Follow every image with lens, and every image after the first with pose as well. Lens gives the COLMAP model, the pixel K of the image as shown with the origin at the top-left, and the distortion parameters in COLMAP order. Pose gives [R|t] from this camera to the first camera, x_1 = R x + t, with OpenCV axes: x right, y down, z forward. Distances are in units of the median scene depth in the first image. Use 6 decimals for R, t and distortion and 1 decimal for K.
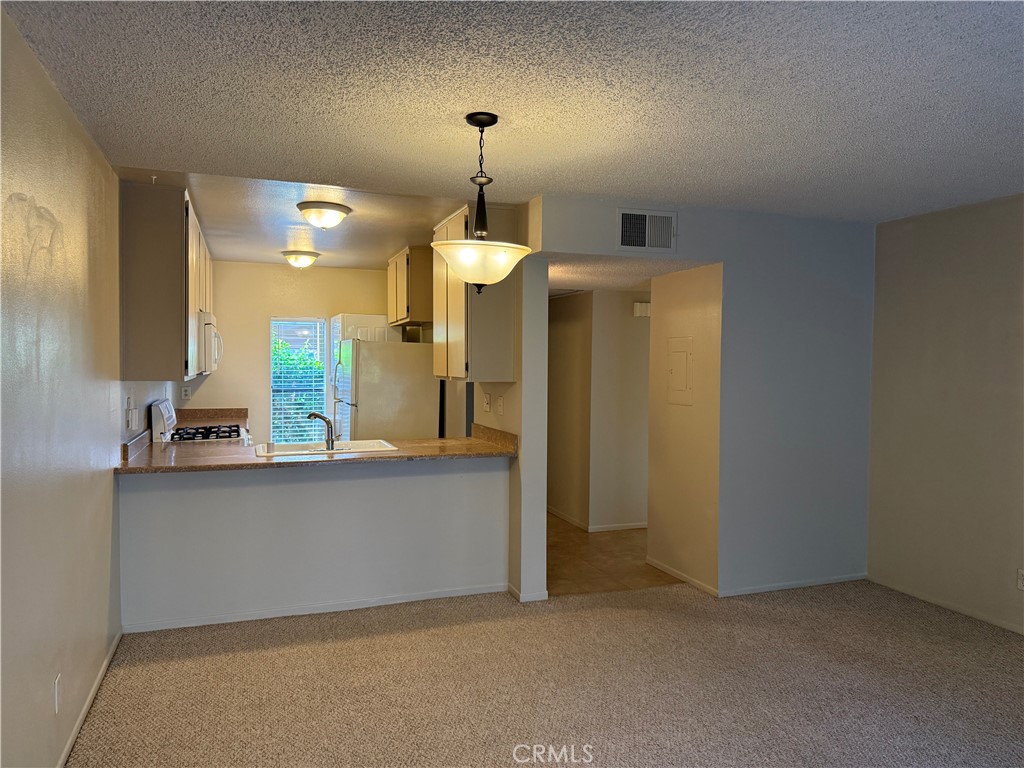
lens RADIAL K [[724.6, 0, 526.2], [0, 724.6, 385.4], [0, 0, 1]] dist [0.064945, -0.083270]
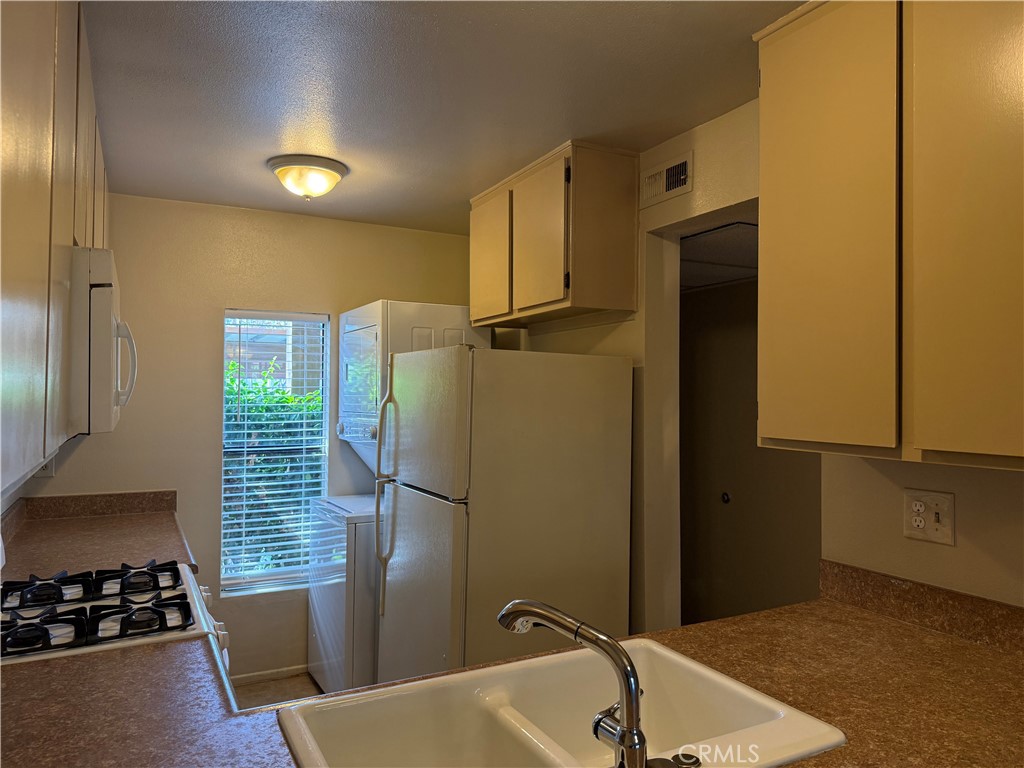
lens RADIAL K [[724.6, 0, 515.3], [0, 724.6, 387.9], [0, 0, 1]] dist [0.064945, -0.083270]
pose [[0.993222, -0.001013, 0.116227, -0.327319], [0.005570, 0.999228, -0.038890, -0.028376], [-0.116098, 0.039274, 0.992461, 0.743655]]
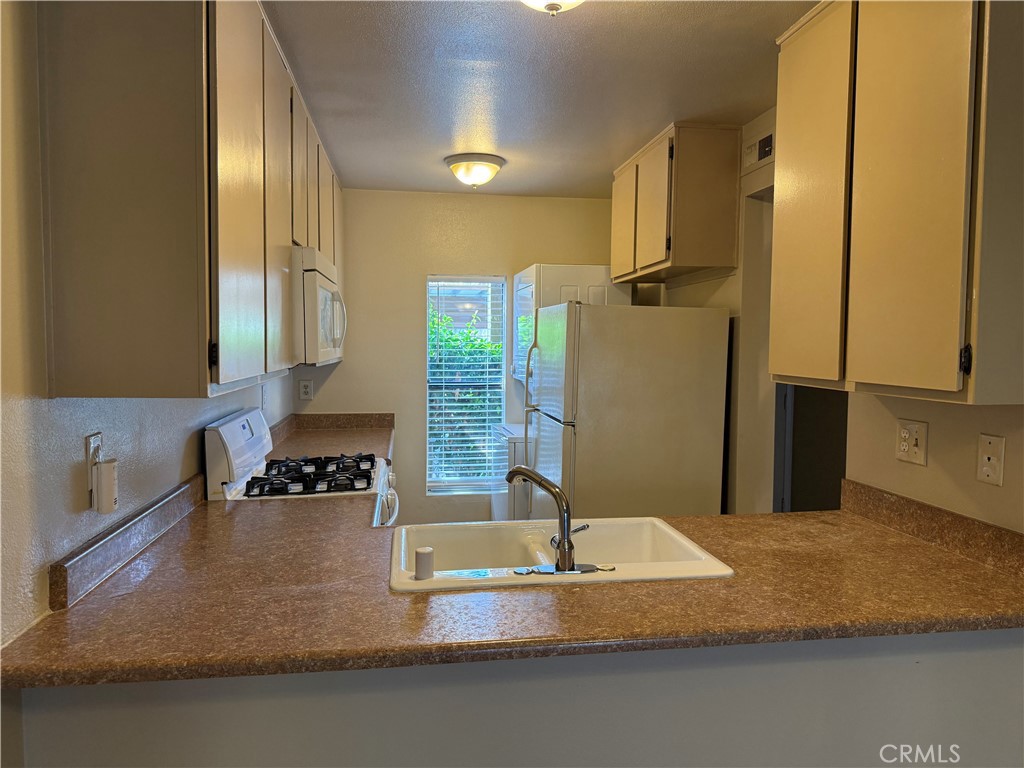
lens RADIAL K [[724.6, 0, 514.8], [0, 724.6, 389.3], [0, 0, 1]] dist [0.064945, -0.083270]
pose [[0.976503, 0.013633, -0.215073, -0.207983], [-0.006487, 0.999404, 0.033900, -0.021283], [0.215407, -0.031708, 0.976009, 0.598502]]
